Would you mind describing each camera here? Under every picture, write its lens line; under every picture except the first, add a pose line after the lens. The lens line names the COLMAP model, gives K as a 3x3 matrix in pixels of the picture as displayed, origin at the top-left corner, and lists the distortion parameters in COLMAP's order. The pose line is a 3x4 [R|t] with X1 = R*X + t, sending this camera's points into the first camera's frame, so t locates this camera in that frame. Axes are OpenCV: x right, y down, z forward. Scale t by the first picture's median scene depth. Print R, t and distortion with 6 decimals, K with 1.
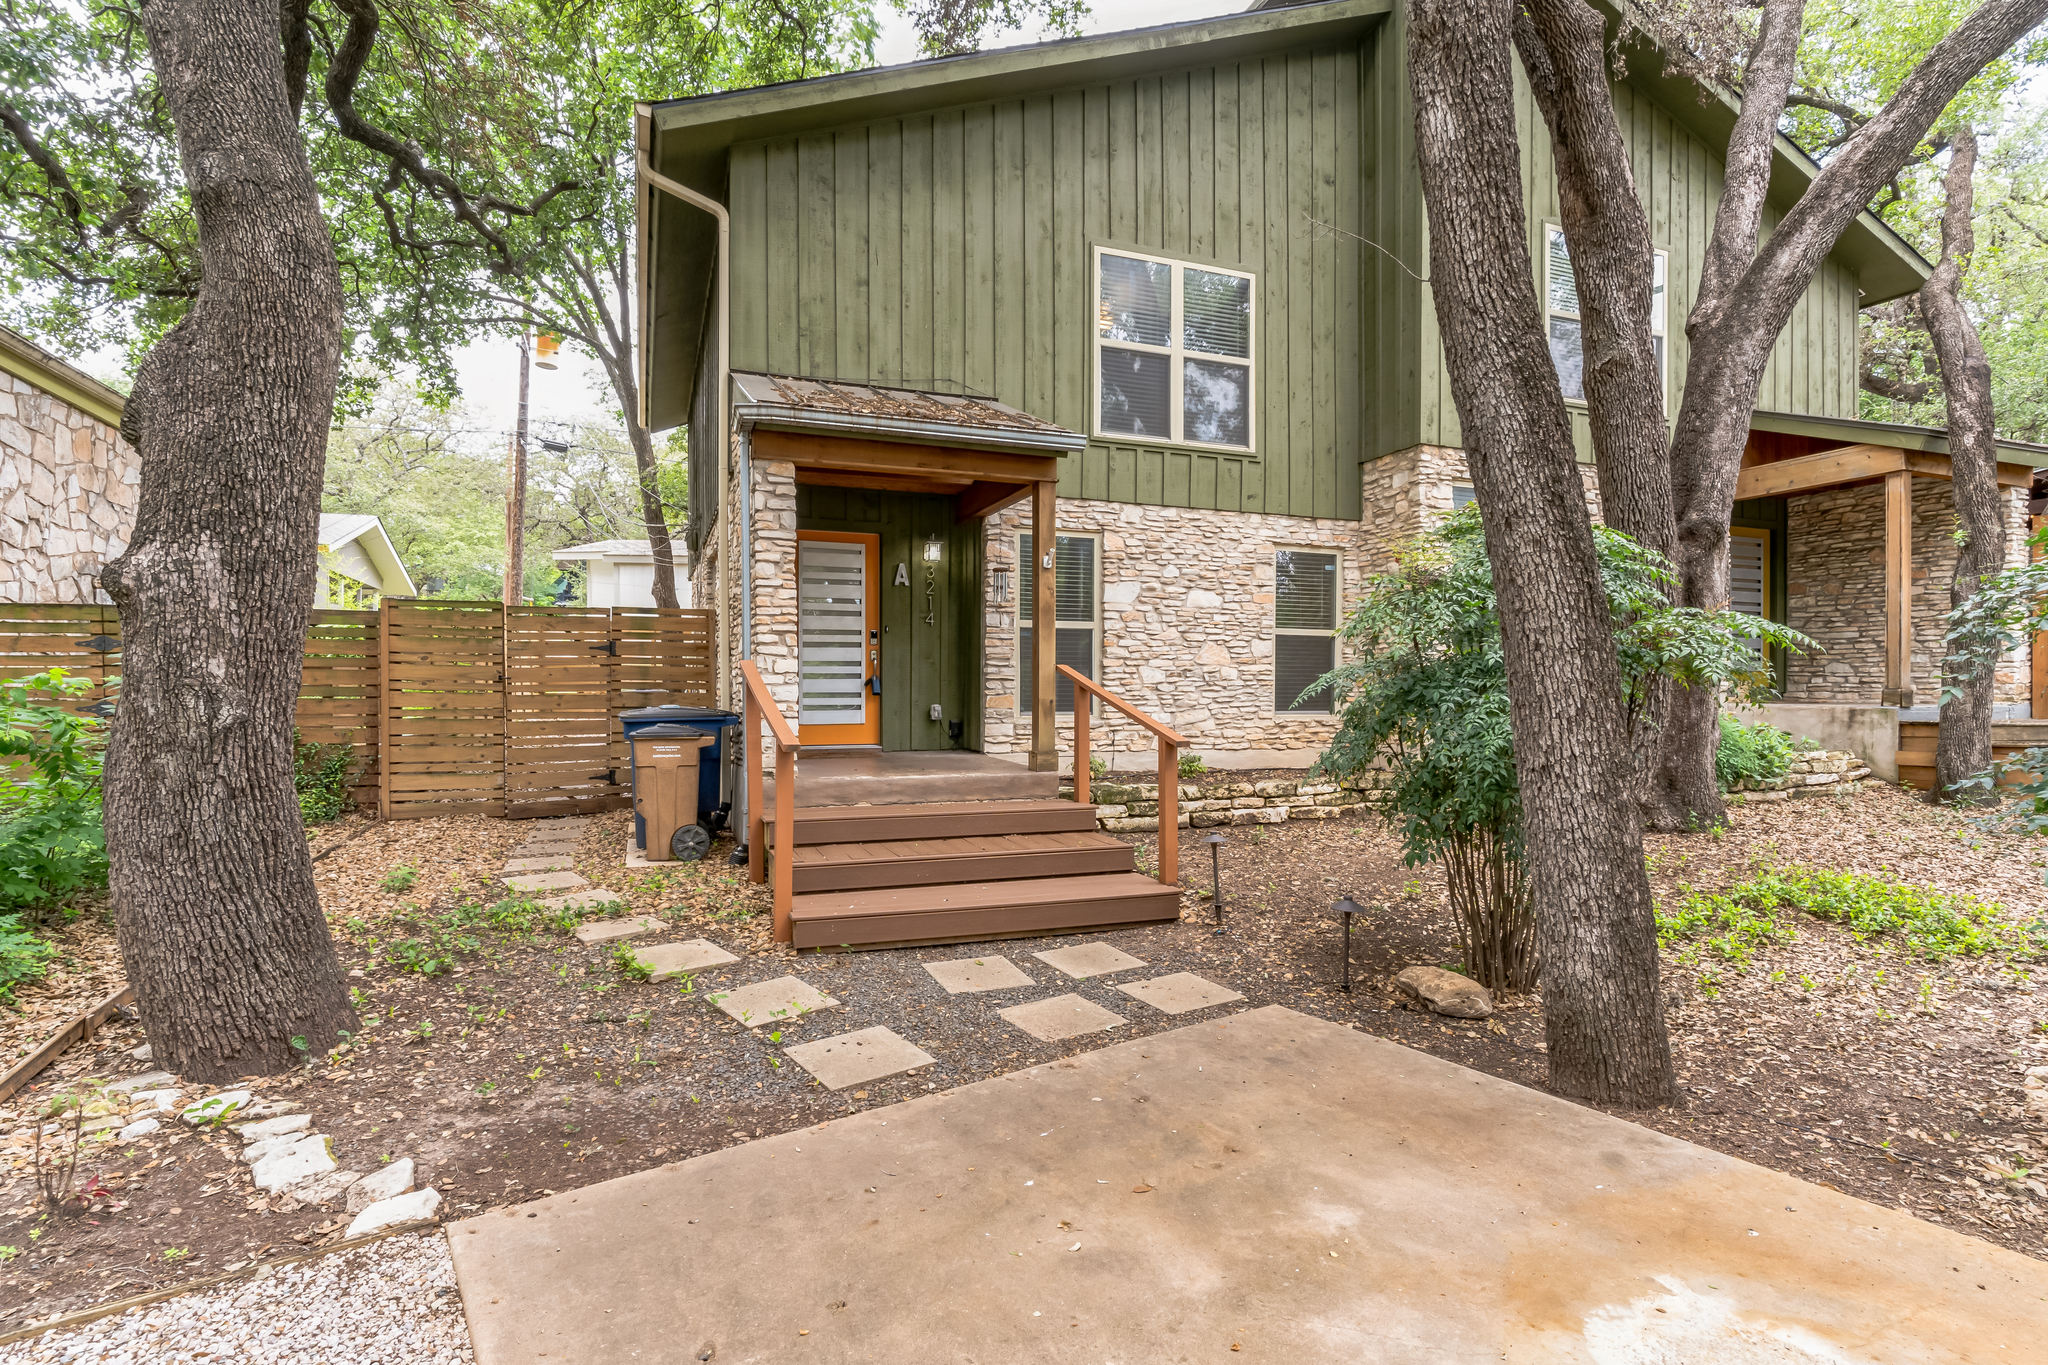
lens RADIAL K [[1017.8, 0, 1026.9], [0, 1017.8, 673.6], [0, 0, 1]] dist [0.000860, 0.000181]
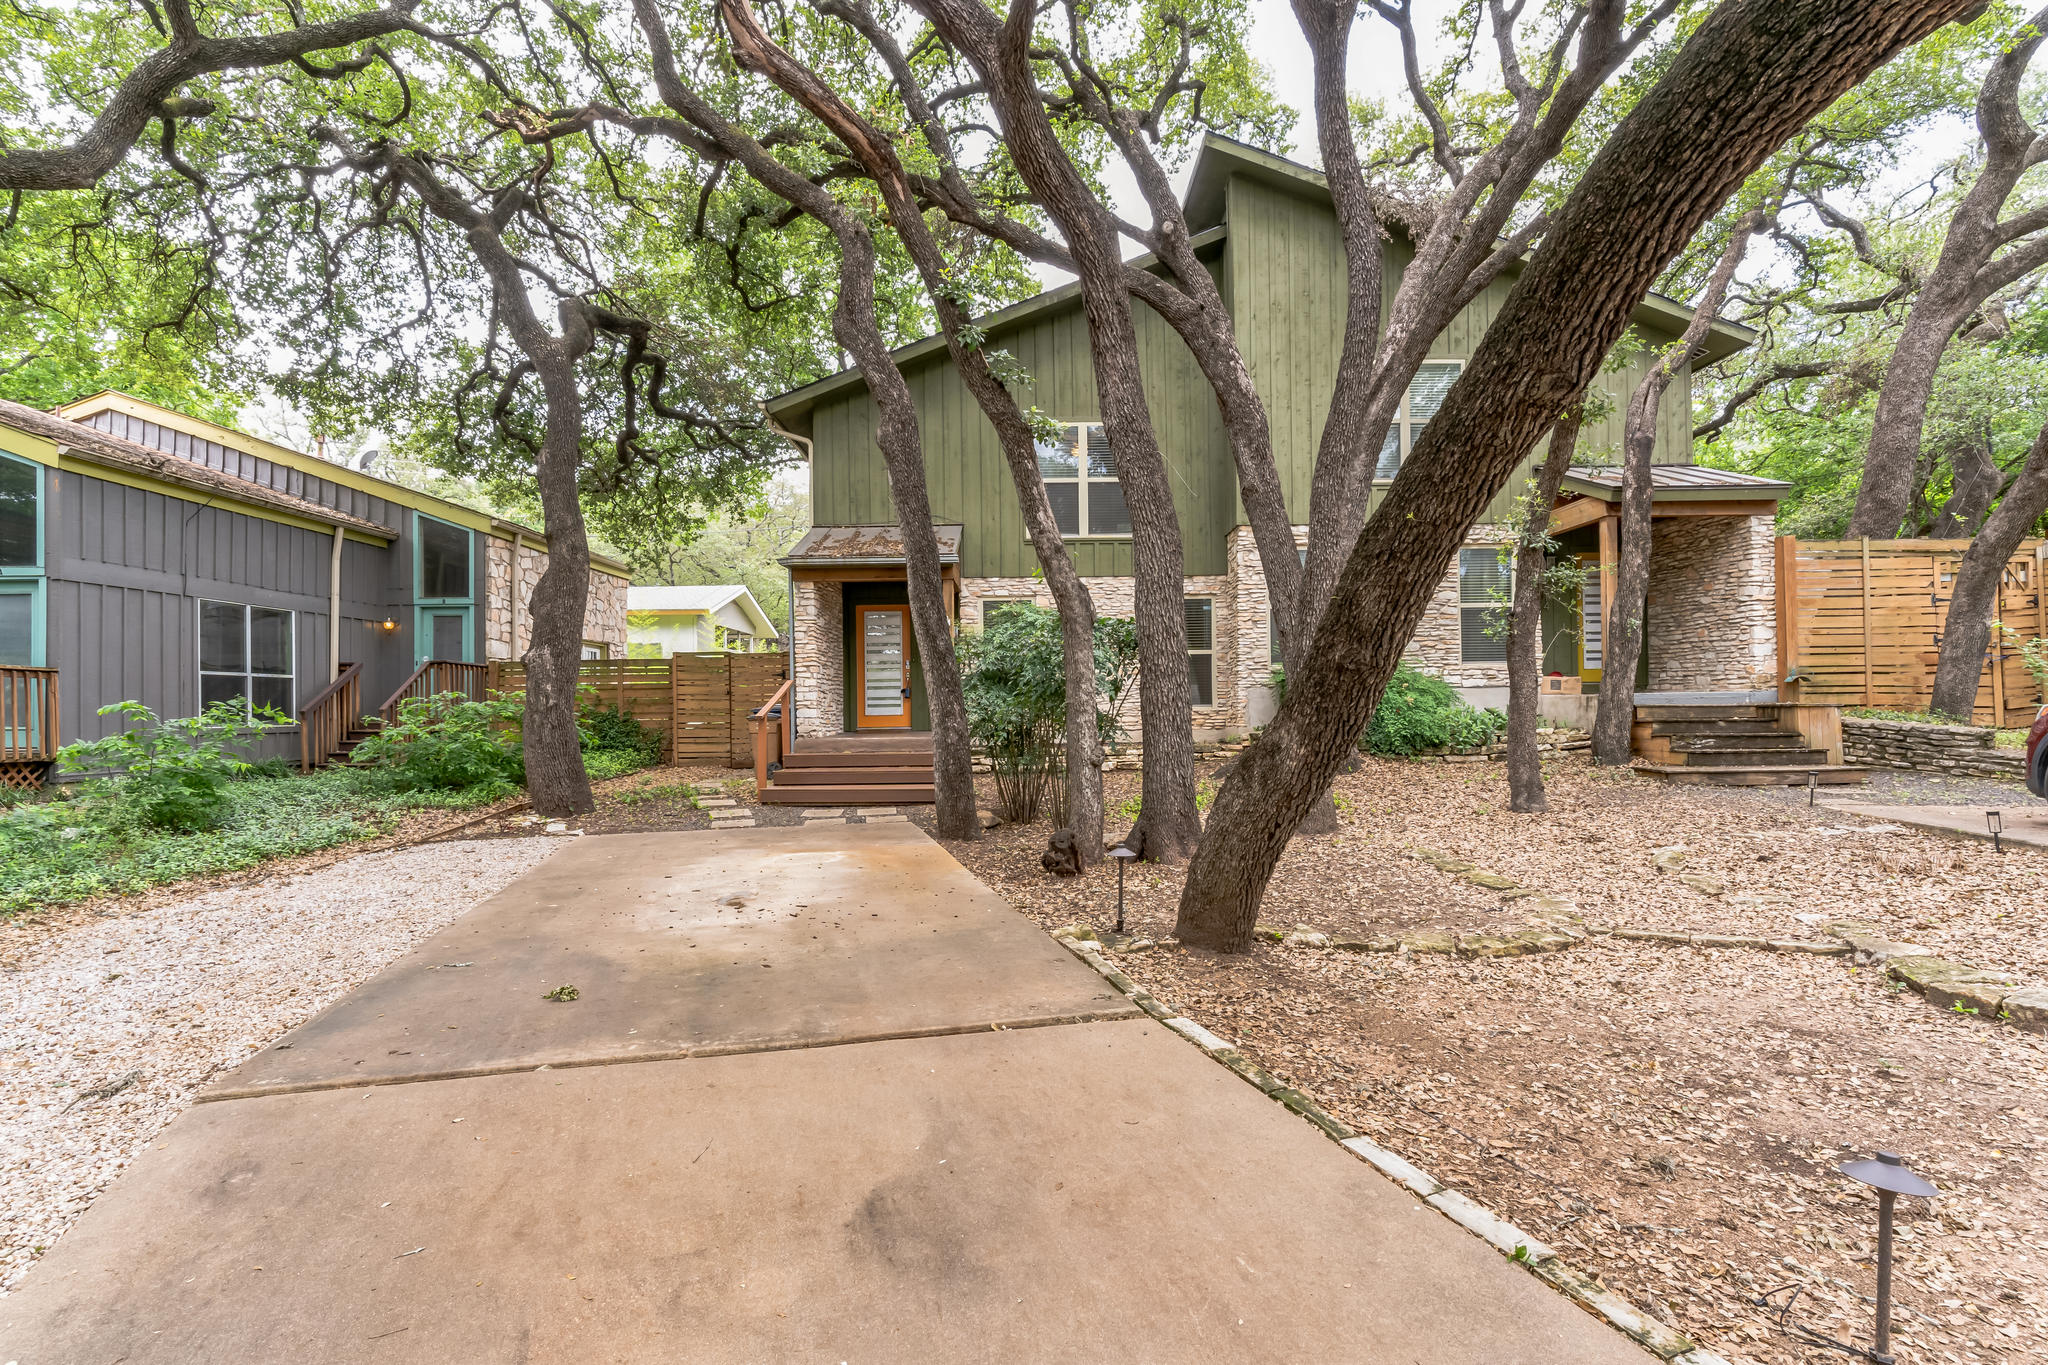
lens RADIAL K [[1020.4, 0, 1017.7], [0, 1020.4, 652.8], [0, 0, 1]] dist [-0.000704, -0.000248]
pose [[0.930485, -0.033688, -0.364777, 0.659579], [0.020751, 0.999011, -0.039327, 0.016119], [0.365741, 0.029024, 0.930264, -0.544855]]
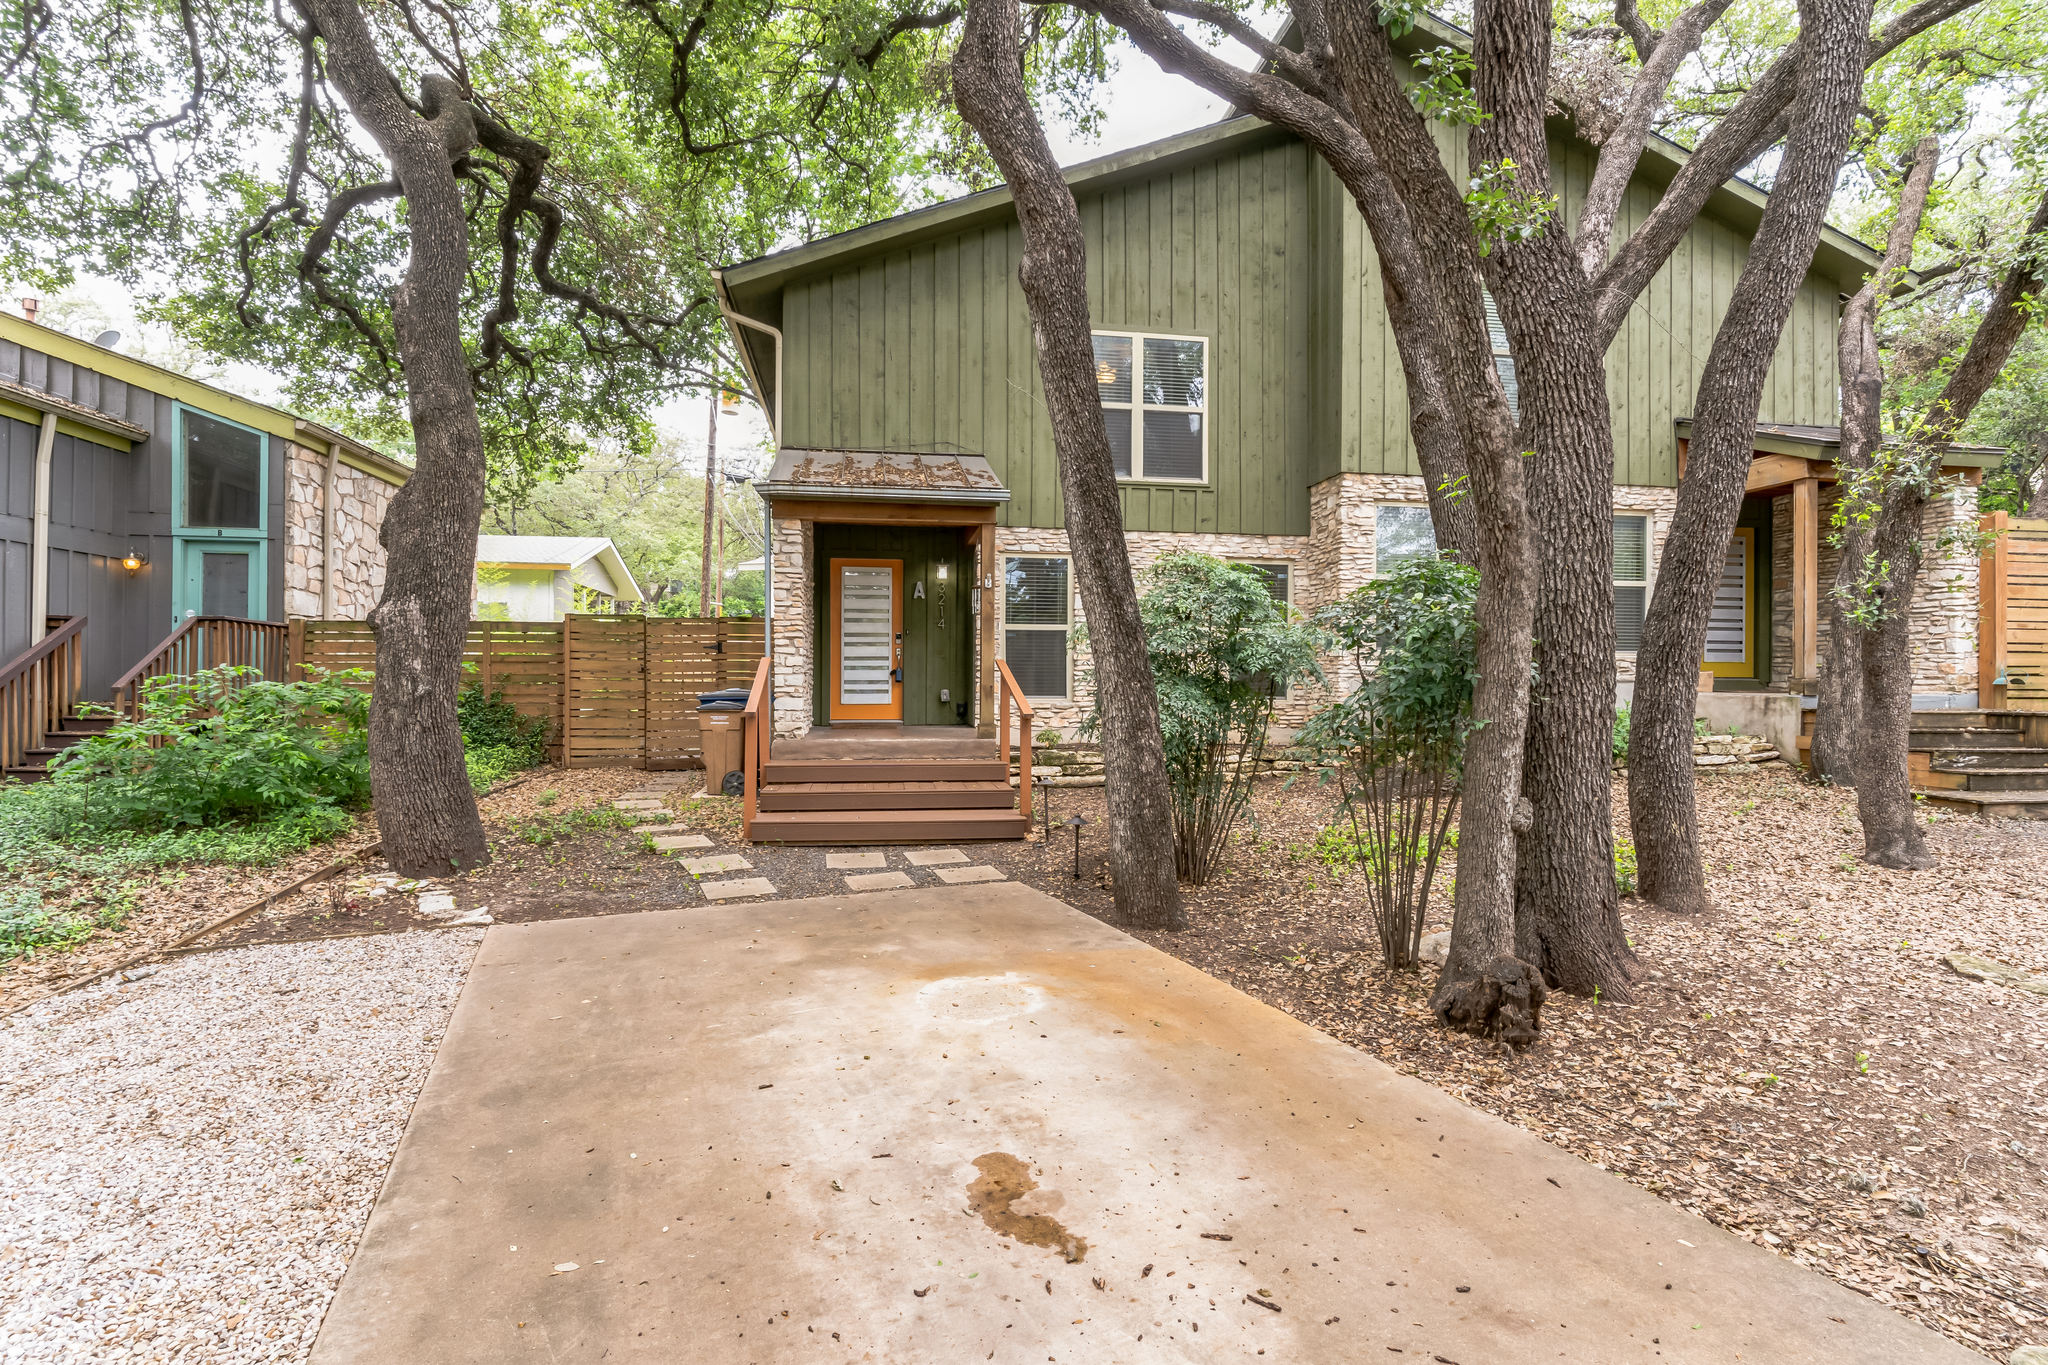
lens RADIAL K [[1009.4, 0, 1019.6], [0, 1009.4, 653.3], [0, 0, 1]] dist [0.001462, 0.000718]
pose [[0.977533, -0.003786, -0.210747, 0.279483], [0.001566, 0.999942, -0.010699, -0.002057], [0.210776, 0.010128, 0.977482, -0.244123]]
